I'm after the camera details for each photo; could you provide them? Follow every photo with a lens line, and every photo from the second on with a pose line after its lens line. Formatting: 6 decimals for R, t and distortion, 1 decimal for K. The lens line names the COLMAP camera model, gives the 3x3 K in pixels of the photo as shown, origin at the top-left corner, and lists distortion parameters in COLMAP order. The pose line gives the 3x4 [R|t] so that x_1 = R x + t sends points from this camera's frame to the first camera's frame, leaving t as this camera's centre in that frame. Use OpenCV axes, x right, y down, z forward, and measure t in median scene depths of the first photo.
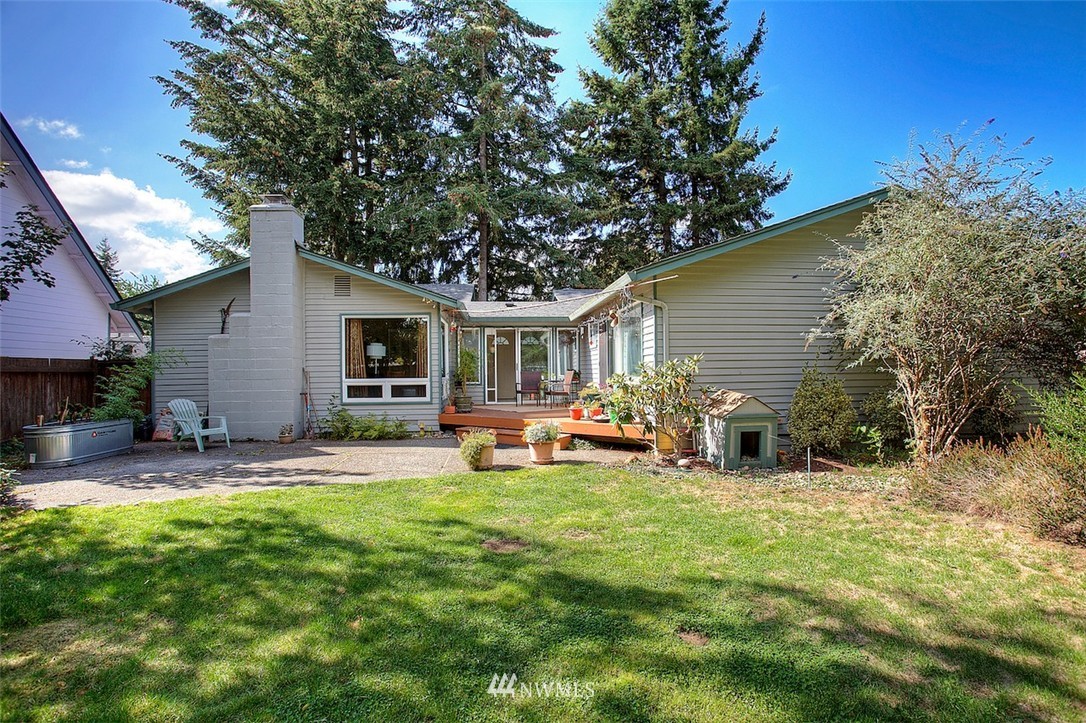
lens RADIAL K [[529.0, 0, 551.5], [0, 529.0, 366.2], [0, 0, 1]] dist [-0.080890, 0.035641]
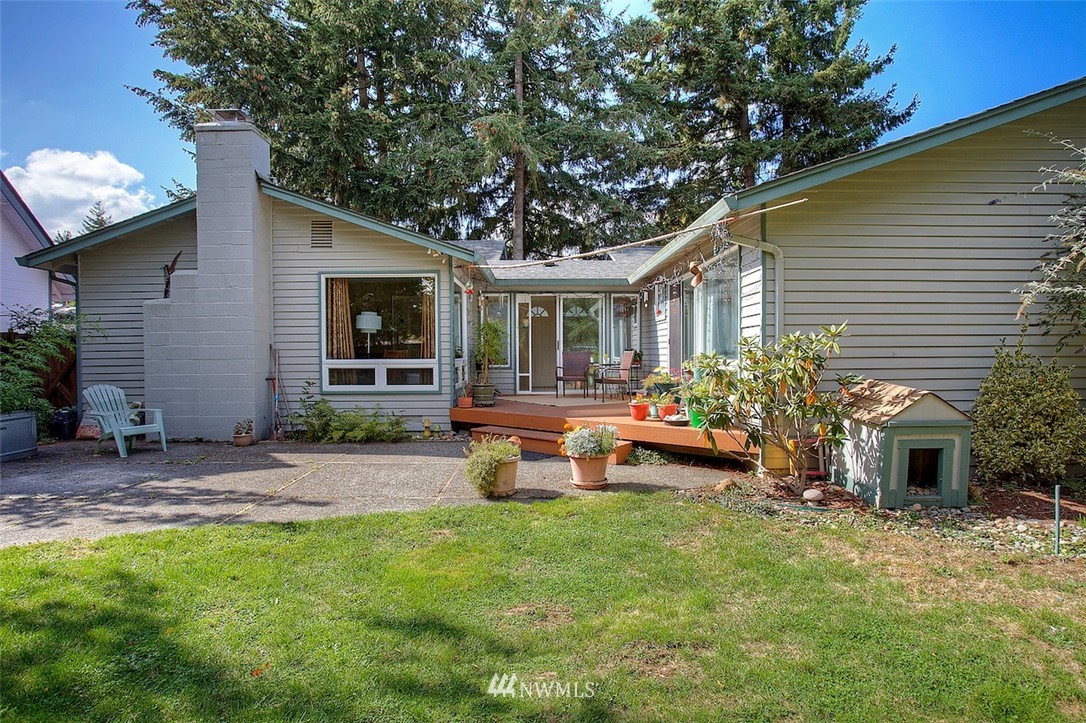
lens RADIAL K [[643.4, 0, 543.0], [0, 643.4, 361.5], [0, 0, 1]] dist [-0.034771, -0.000010]
pose [[0.995659, 0.007775, -0.092751, -0.001710], [-0.005516, 0.999682, 0.024594, 0.003070], [0.092913, -0.023975, 0.995386, 0.118725]]
